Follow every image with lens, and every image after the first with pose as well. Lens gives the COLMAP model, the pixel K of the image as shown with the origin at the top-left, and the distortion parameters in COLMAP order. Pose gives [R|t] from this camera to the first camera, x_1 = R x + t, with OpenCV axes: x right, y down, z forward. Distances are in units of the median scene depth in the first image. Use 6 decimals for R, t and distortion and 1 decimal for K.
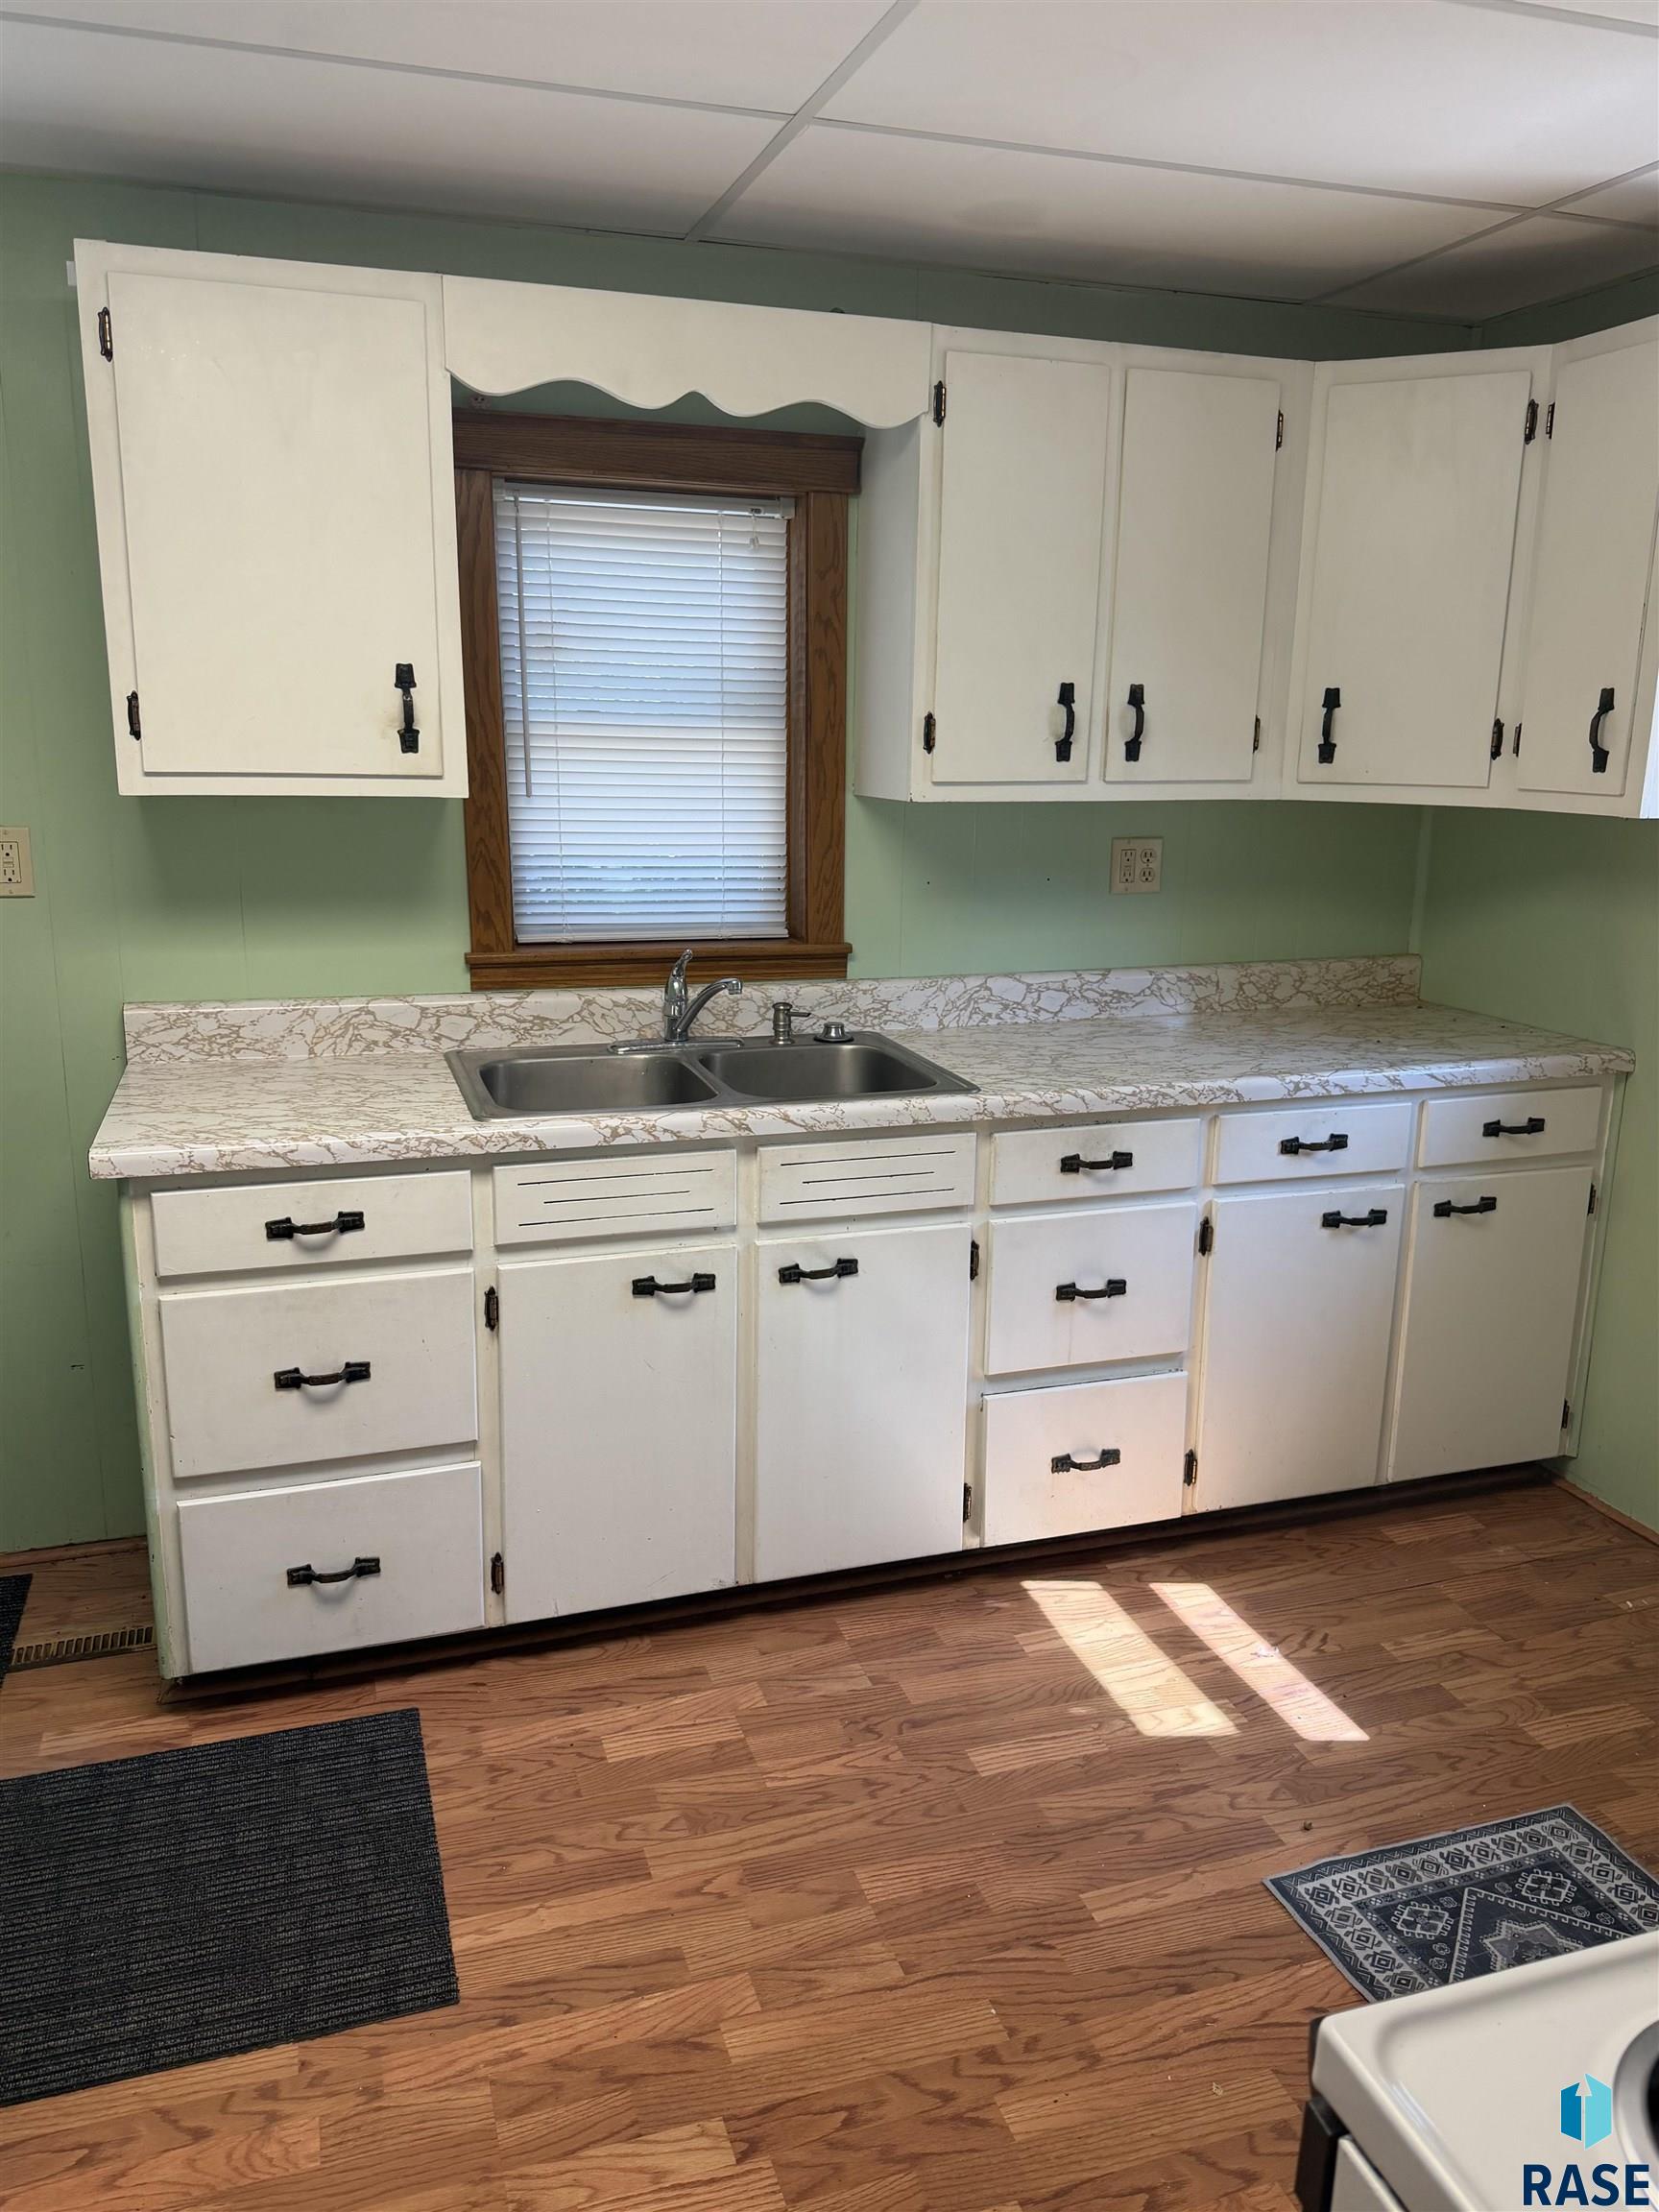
lens RADIAL K [[1603.6, 0, 825.0], [0, 1603.6, 1118.0], [0, 0, 1]] dist [0.113167, -0.157237]
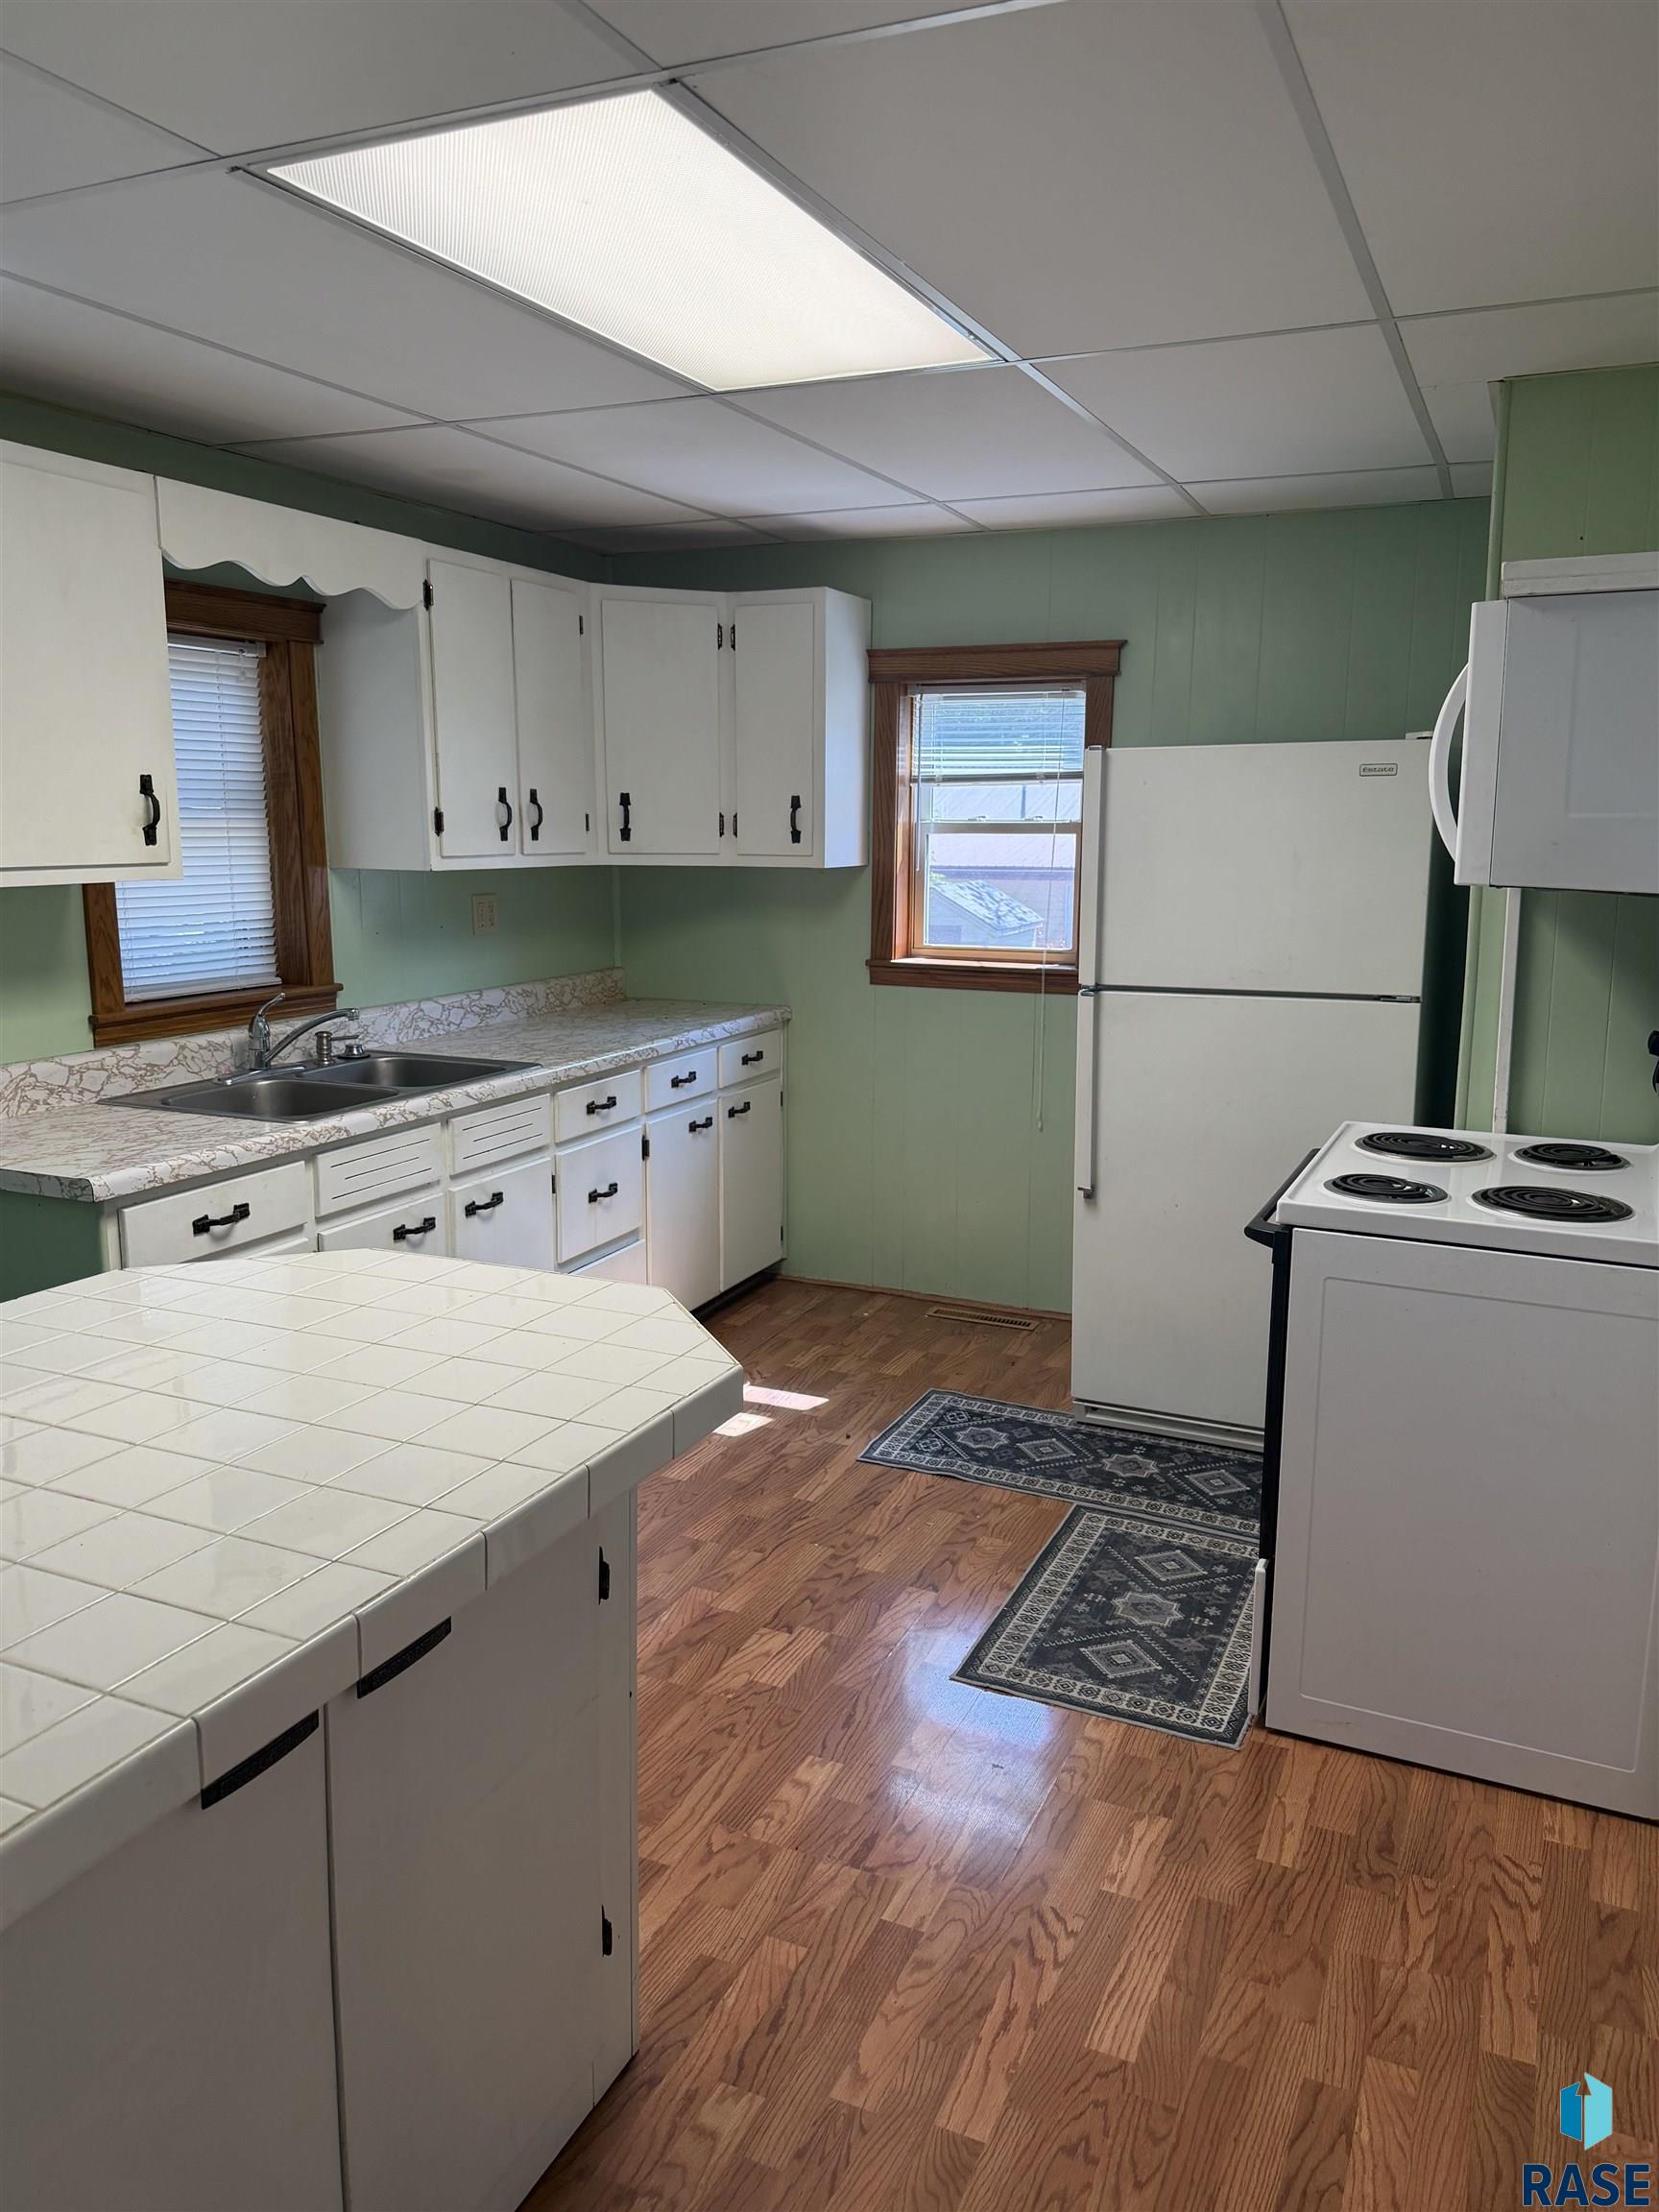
lens RADIAL K [[1586.8, 0, 831.4], [0, 1586.8, 1130.9], [0, 0, 1]] dist [0.148916, -0.262015]
pose [[0.676572, -0.155340, 0.719805, -0.730616], [0.181062, 0.982580, 0.041862, 0.026842], [-0.713769, 0.102007, 0.692913, -0.173985]]
